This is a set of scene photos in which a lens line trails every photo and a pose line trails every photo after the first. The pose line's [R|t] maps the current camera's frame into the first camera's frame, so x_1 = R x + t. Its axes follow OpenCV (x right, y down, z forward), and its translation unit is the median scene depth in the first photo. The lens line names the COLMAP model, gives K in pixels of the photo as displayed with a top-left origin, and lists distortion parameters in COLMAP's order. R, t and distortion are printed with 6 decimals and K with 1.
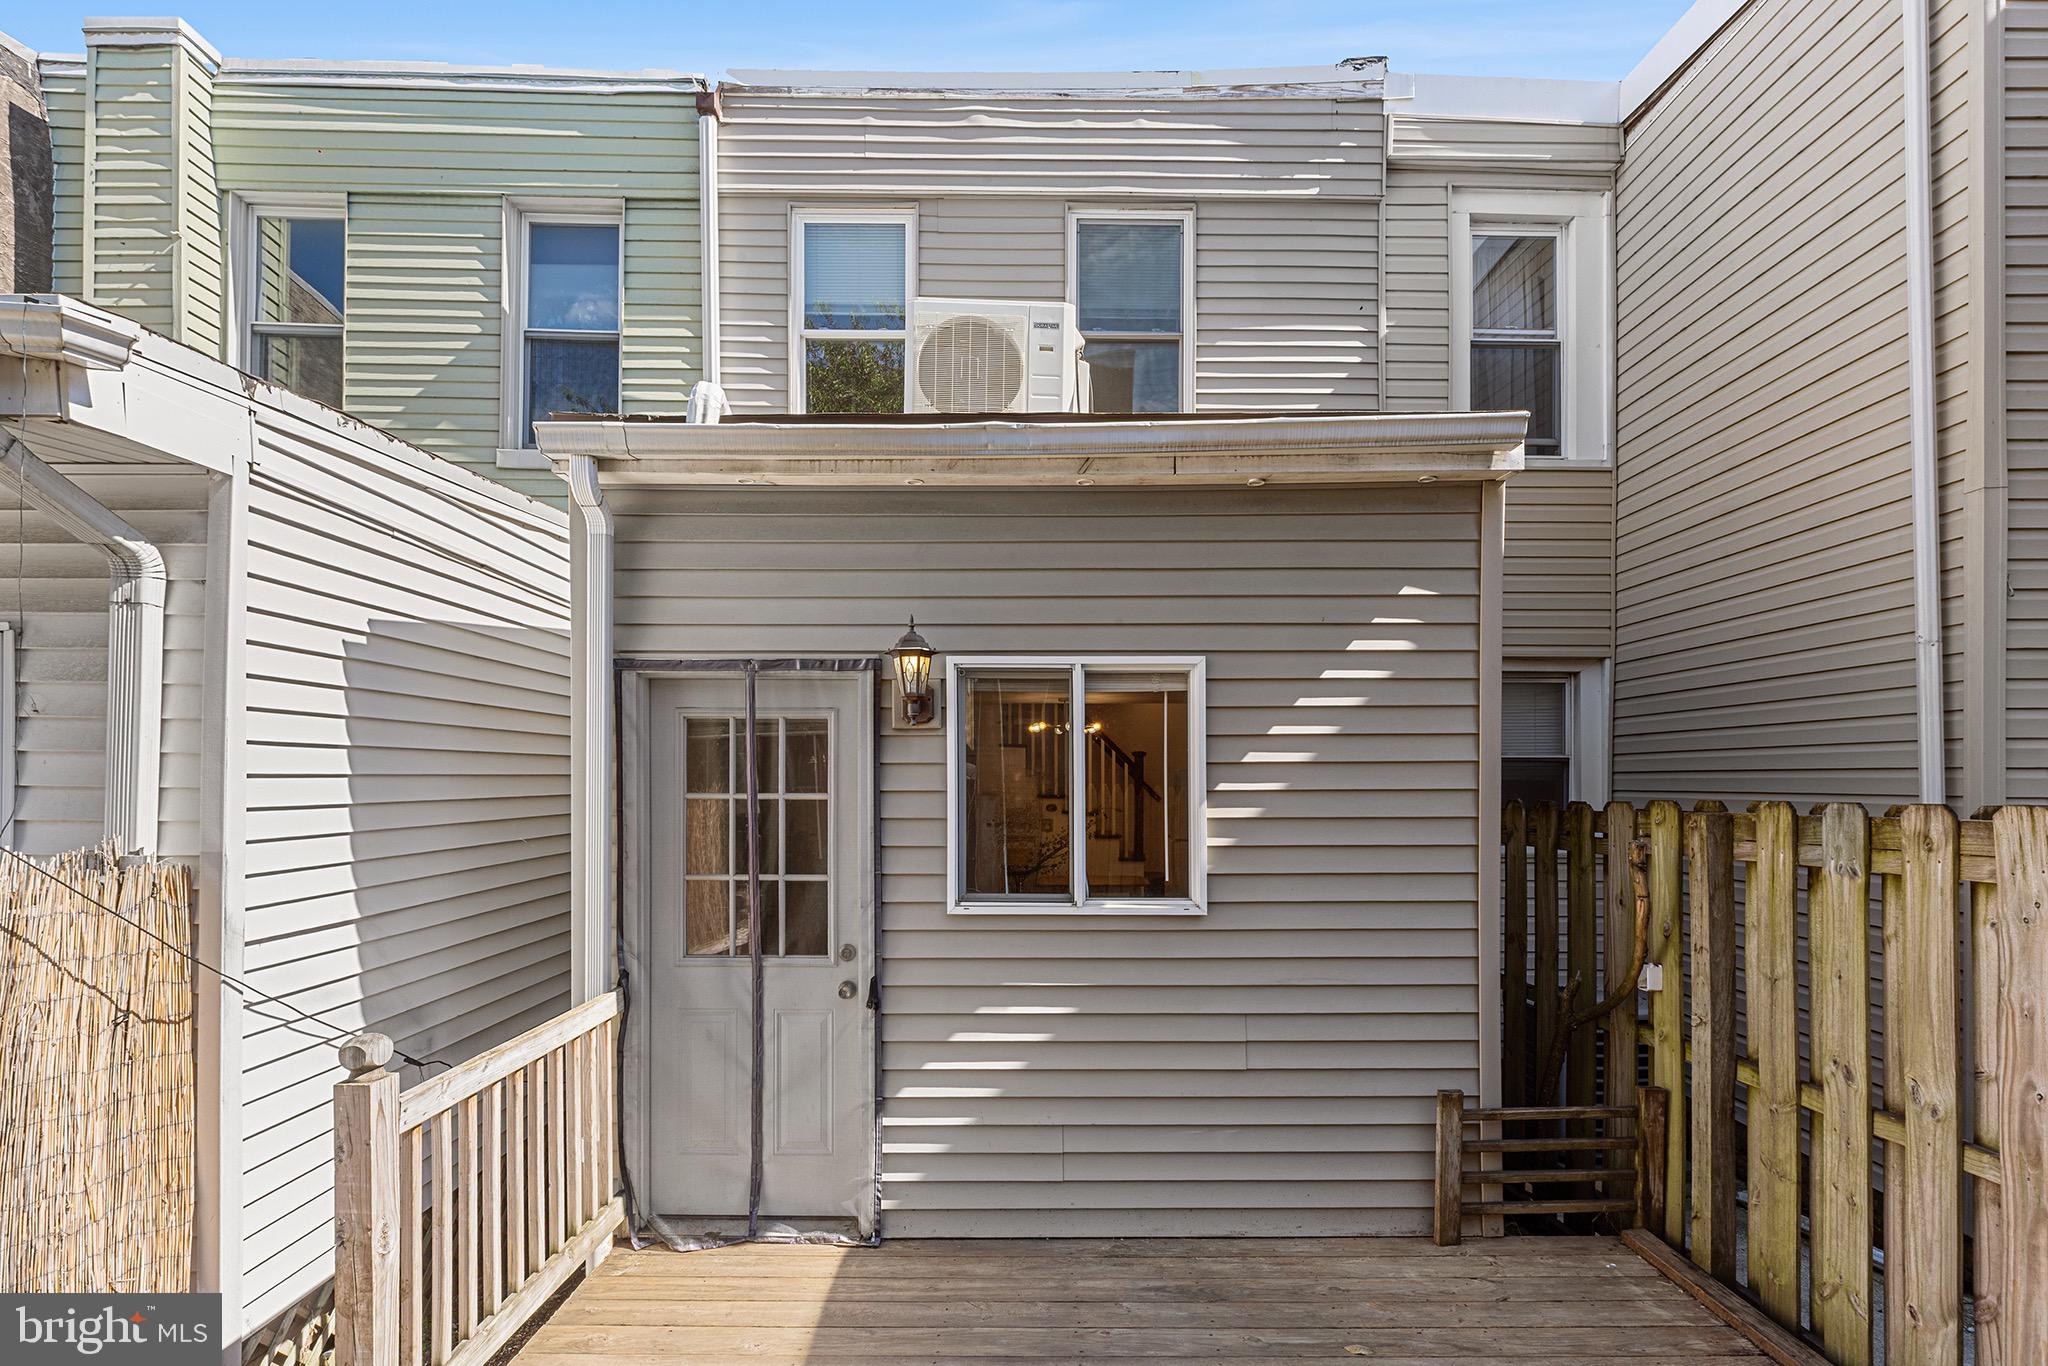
lens RADIAL K [[941.1, 0, 1023.7], [0, 941.1, 785.2], [0, 0, 1]] dist [0.003820, -0.000232]
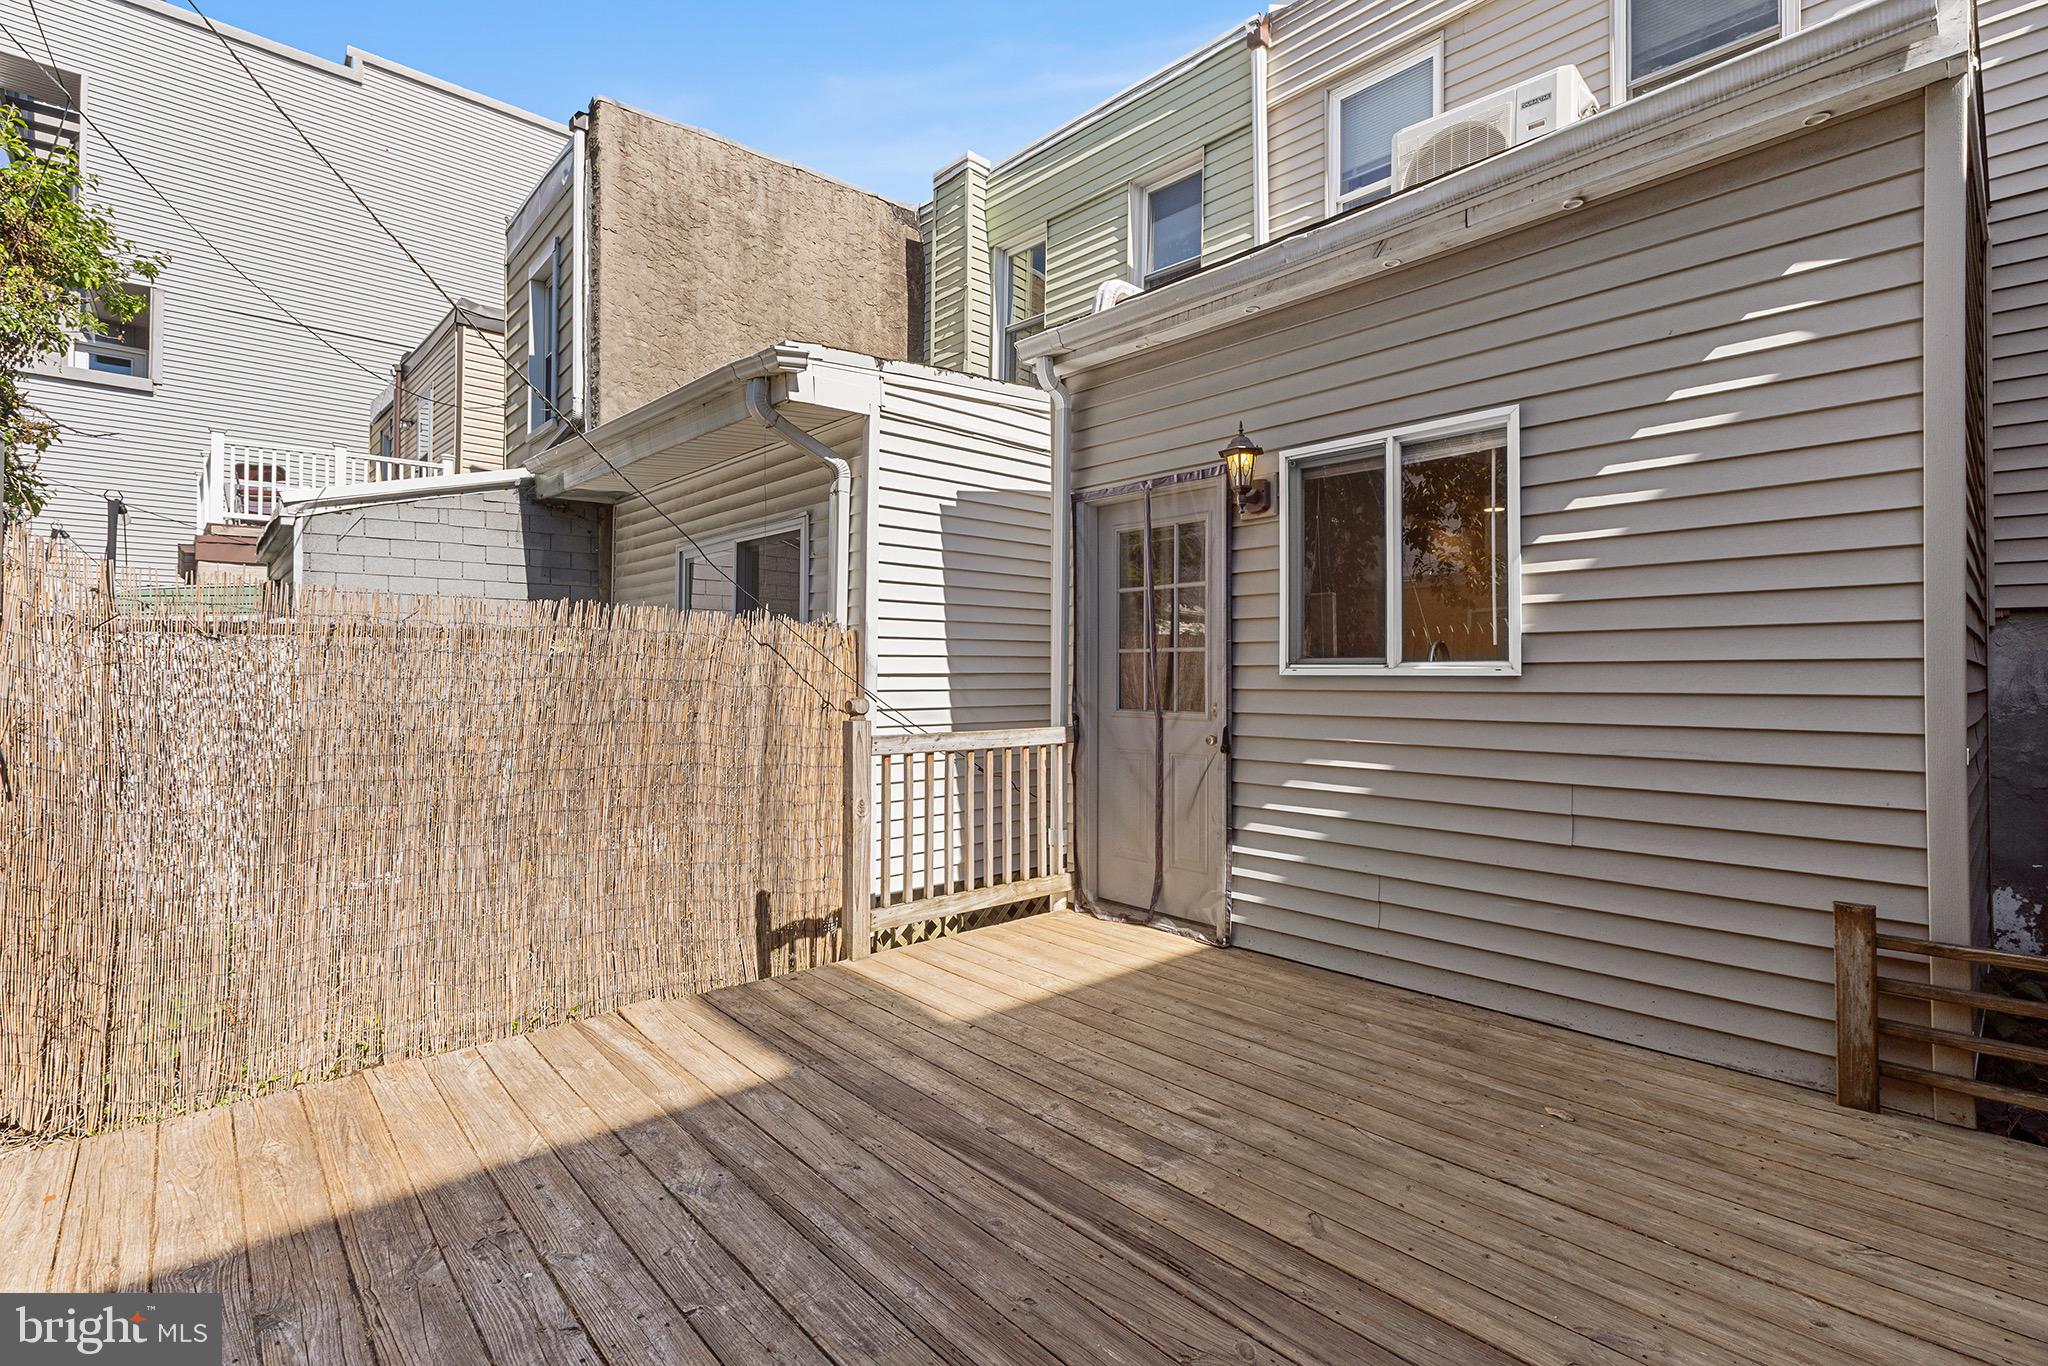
lens RADIAL K [[919.8, 0, 1022.5], [0, 919.8, 663.1], [0, 0, 1]] dist [0.003903, 0.000074]
pose [[0.689247, -0.006707, -0.724495, 0.517230], [-0.004005, 0.999907, -0.013066, 0.138099], [0.724515, 0.011908, 0.689156, -0.004345]]
